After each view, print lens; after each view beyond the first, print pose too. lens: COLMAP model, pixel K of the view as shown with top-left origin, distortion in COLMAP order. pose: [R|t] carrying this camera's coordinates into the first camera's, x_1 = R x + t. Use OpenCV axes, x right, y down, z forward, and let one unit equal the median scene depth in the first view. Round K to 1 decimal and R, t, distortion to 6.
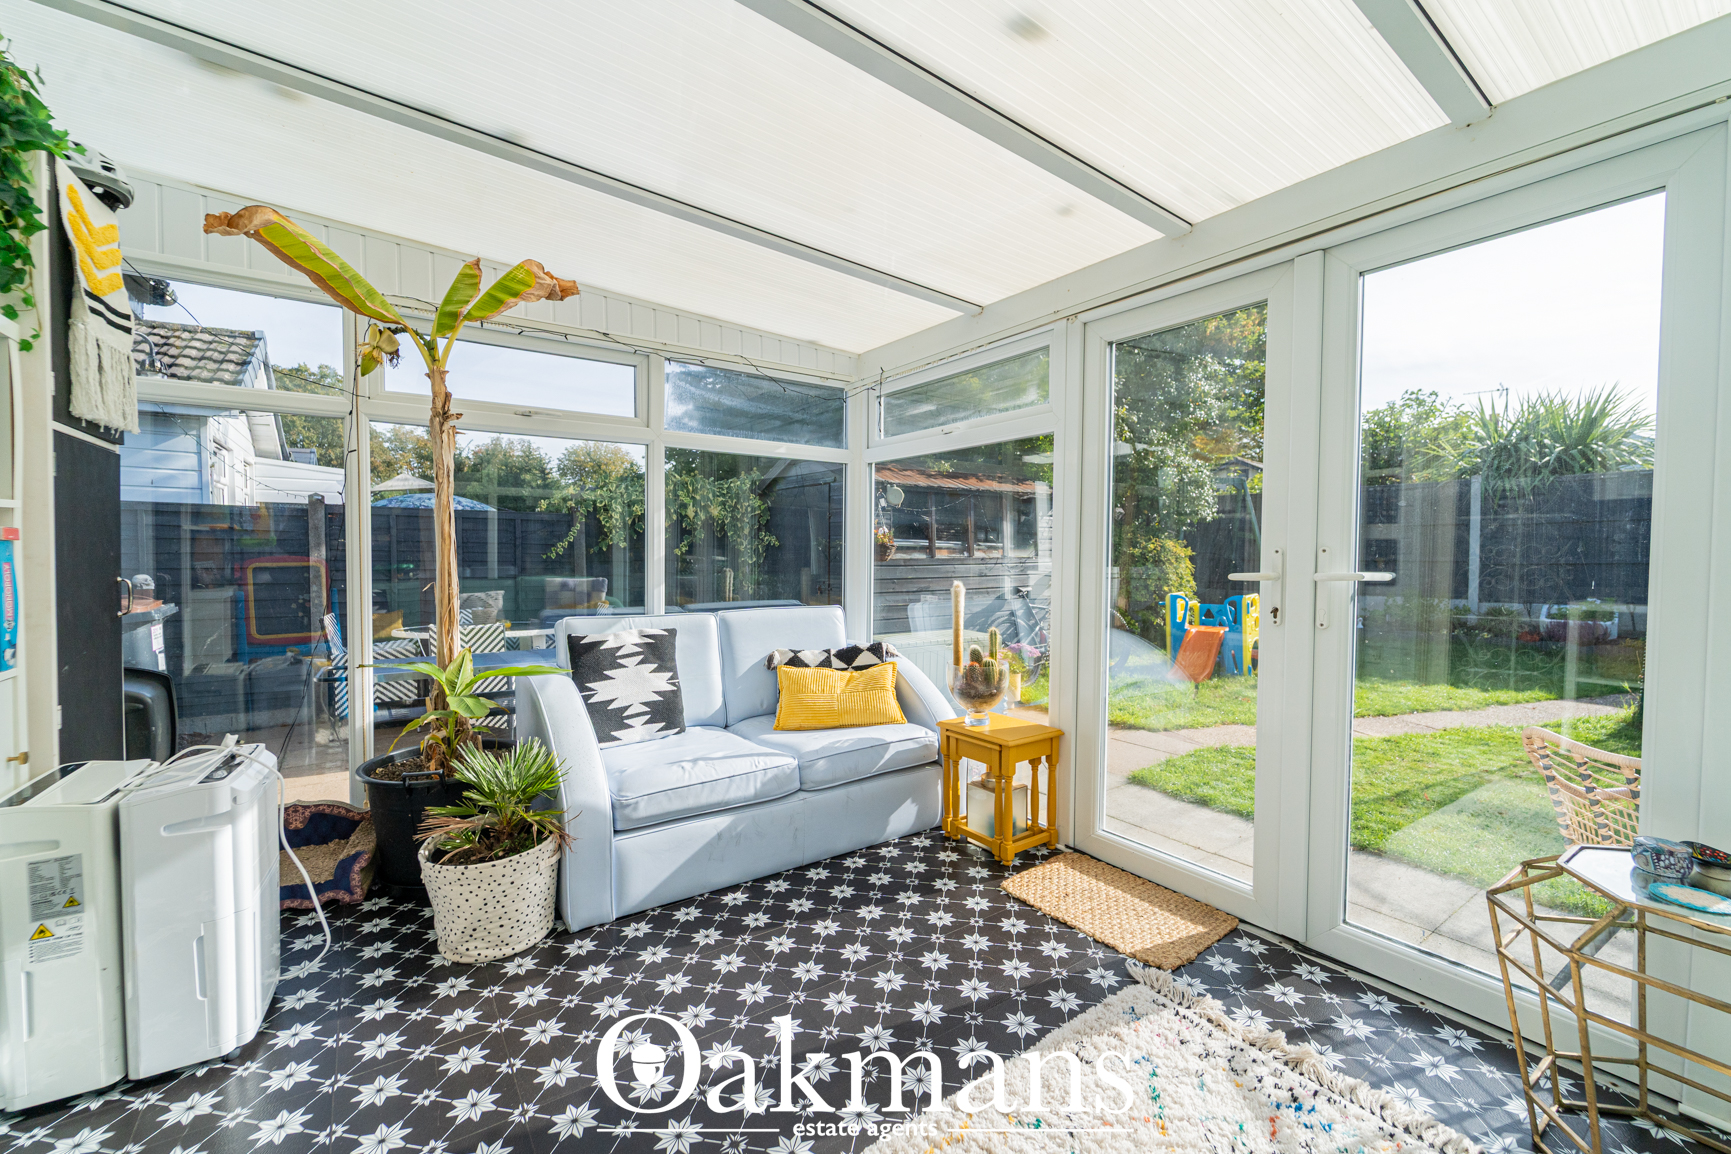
lens RADIAL K [[695.4, 0, 866.4], [0, 695.4, 575.0], [0, 0, 1]] dist [0.001632, -0.000848]
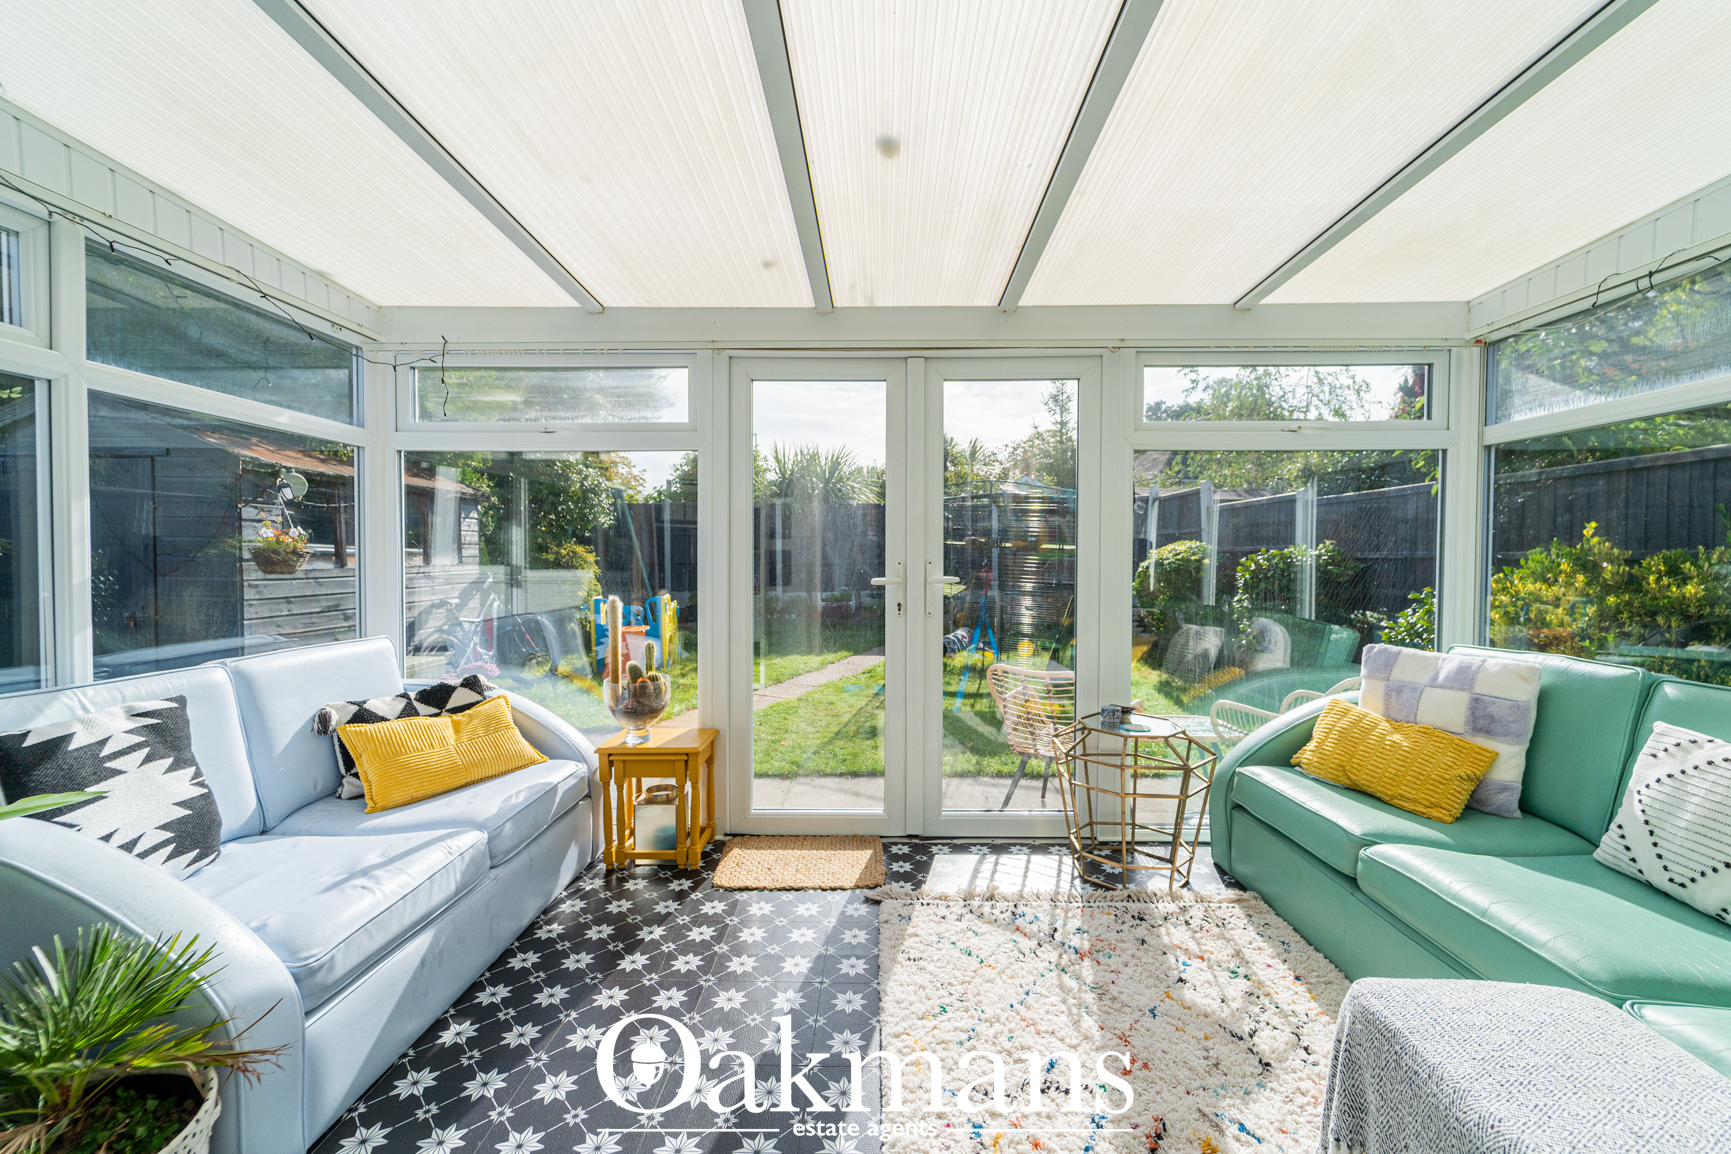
lens RADIAL K [[695.4, 0, 866.4], [0, 695.4, 575.0], [0, 0, 1]] dist [0.001632, -0.000848]
pose [[0.601333, -0.024503, 0.798623, -0.423010], [0.027485, 0.999572, 0.009973, -0.019603], [-0.798526, 0.015953, 0.601749, 0.157524]]
